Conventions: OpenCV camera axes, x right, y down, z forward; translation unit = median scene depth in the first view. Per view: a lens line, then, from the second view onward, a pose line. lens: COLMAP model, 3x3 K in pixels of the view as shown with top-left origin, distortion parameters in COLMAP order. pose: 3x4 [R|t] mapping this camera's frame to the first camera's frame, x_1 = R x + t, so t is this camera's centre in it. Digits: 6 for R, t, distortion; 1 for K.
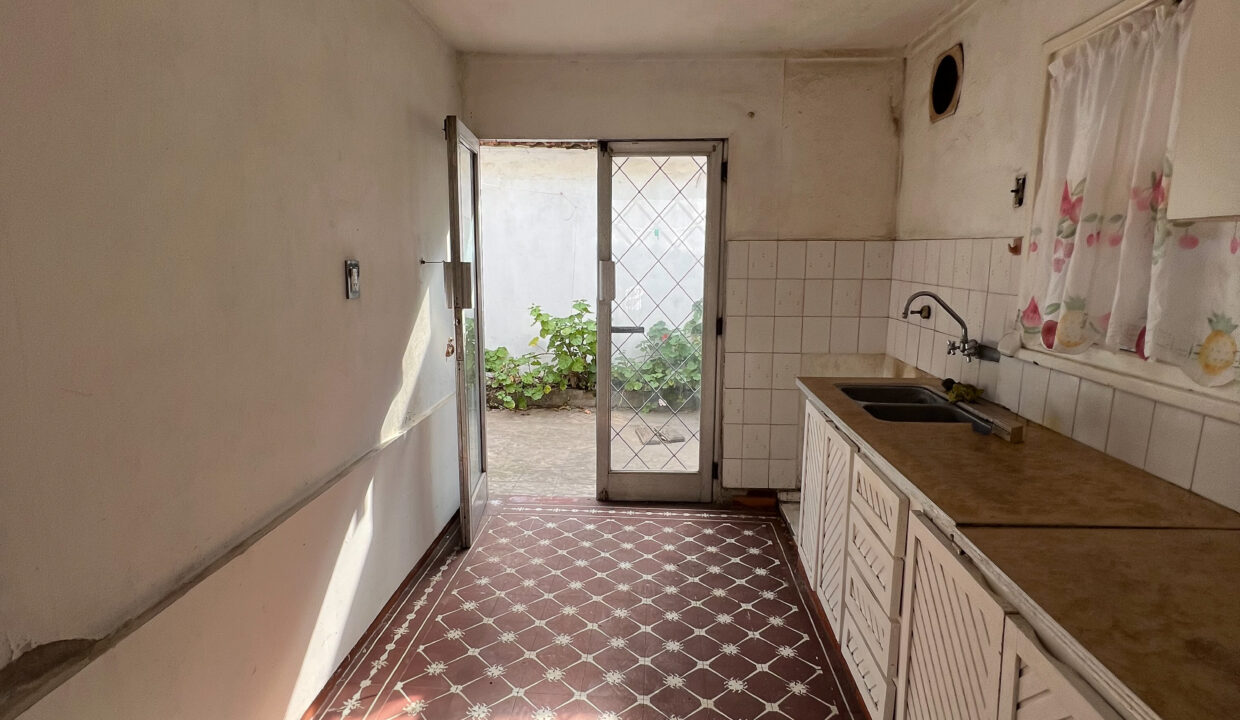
lens RADIAL K [[668.7, 0, 610.9], [0, 668.7, 361.2], [0, 0, 1]] dist [0.000772, 0.000545]
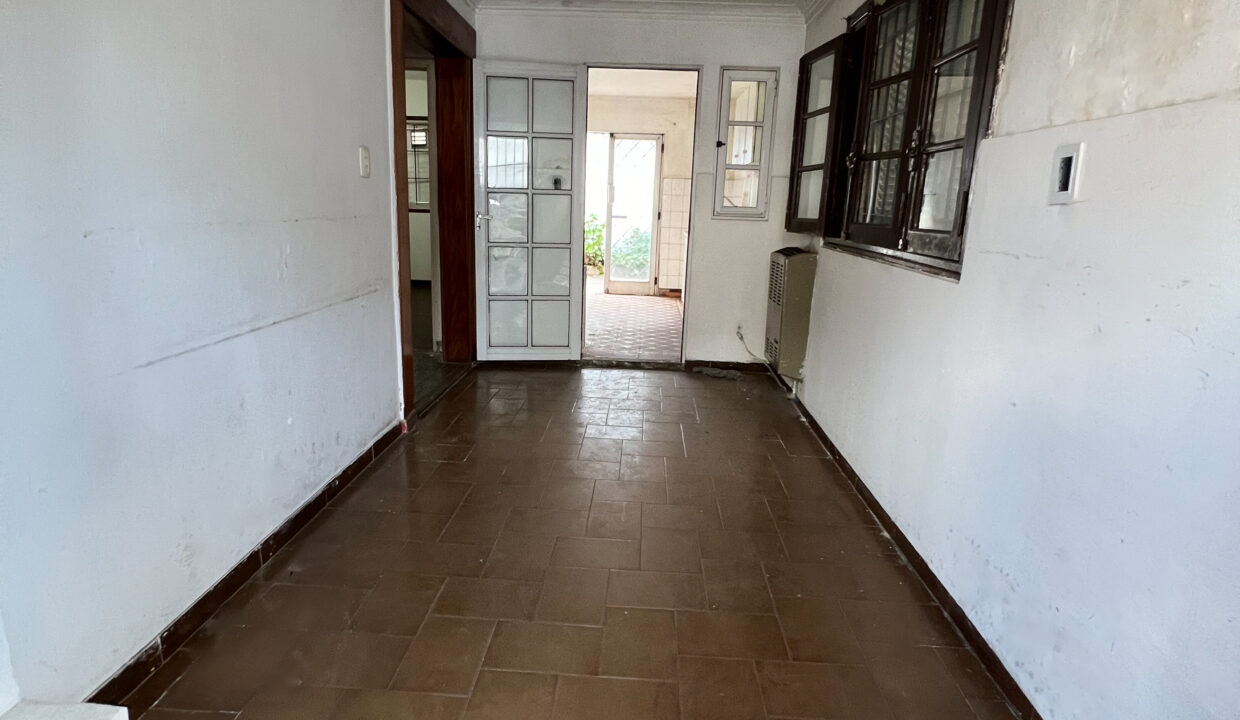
lens RADIAL K [[668.7, 0, 610.9], [0, 668.7, 361.2], [0, 0, 1]] dist [0.000772, 0.000545]
pose [[0.999310, 0.028062, 0.024315, -0.048069], [-0.029637, 0.997311, 0.067032, 0.307720], [-0.022369, -0.067706, 0.997455, -1.374035]]
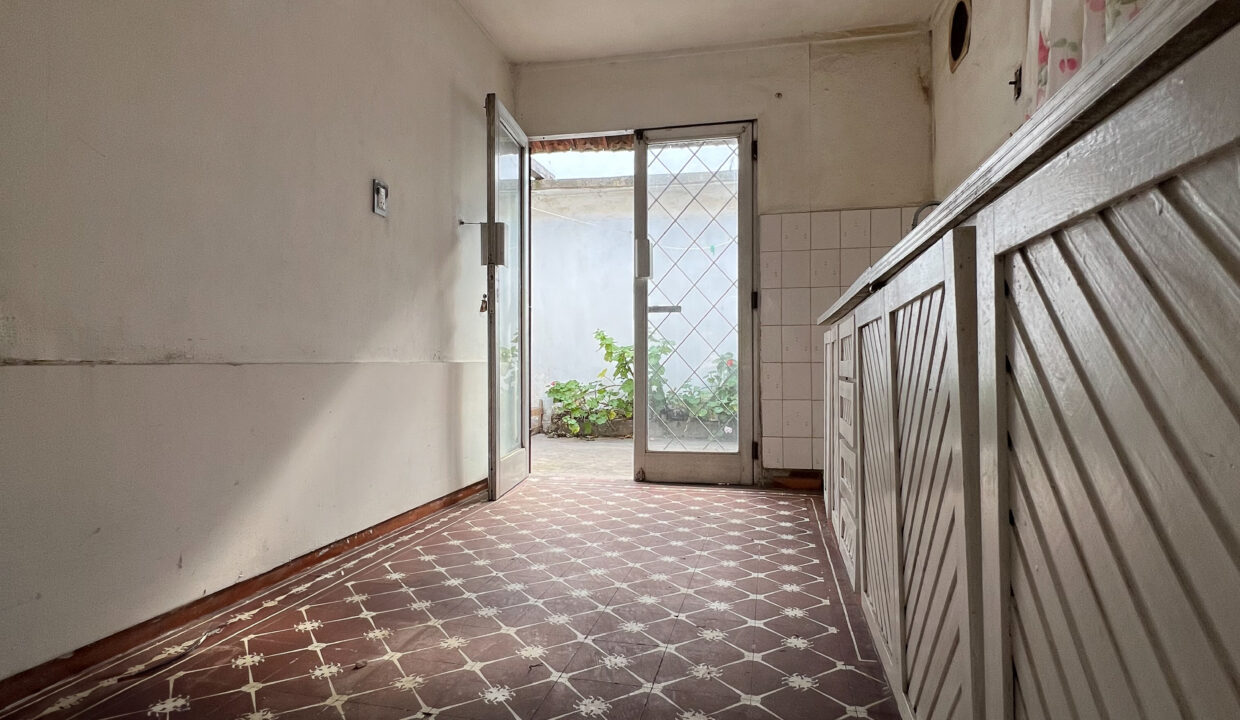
lens RADIAL K [[668.7, 0, 610.9], [0, 668.7, 361.2], [0, 0, 1]] dist [0.000772, 0.000545]
pose [[0.985960, -0.006655, -0.166851, 0.119961], [-0.021250, 0.986080, -0.164906, 0.213286], [0.165626, 0.166136, 0.972094, 0.009155]]
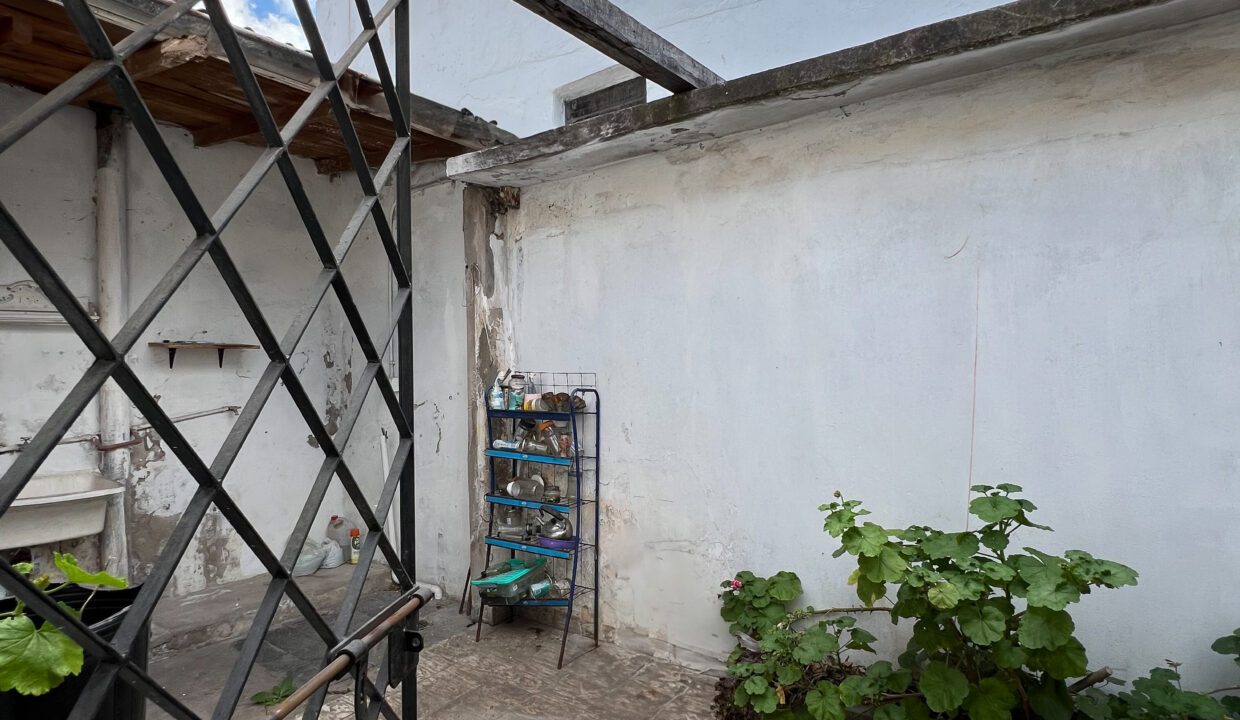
lens RADIAL K [[668.7, 0, 610.9], [0, 668.7, 361.2], [0, 0, 1]] dist [0.000772, 0.000545]
pose [[0.835670, -0.026609, -0.548587, -0.037442], [-0.061899, 0.987899, -0.142209, -0.155705], [0.545733, 0.152797, 0.823911, 1.026698]]
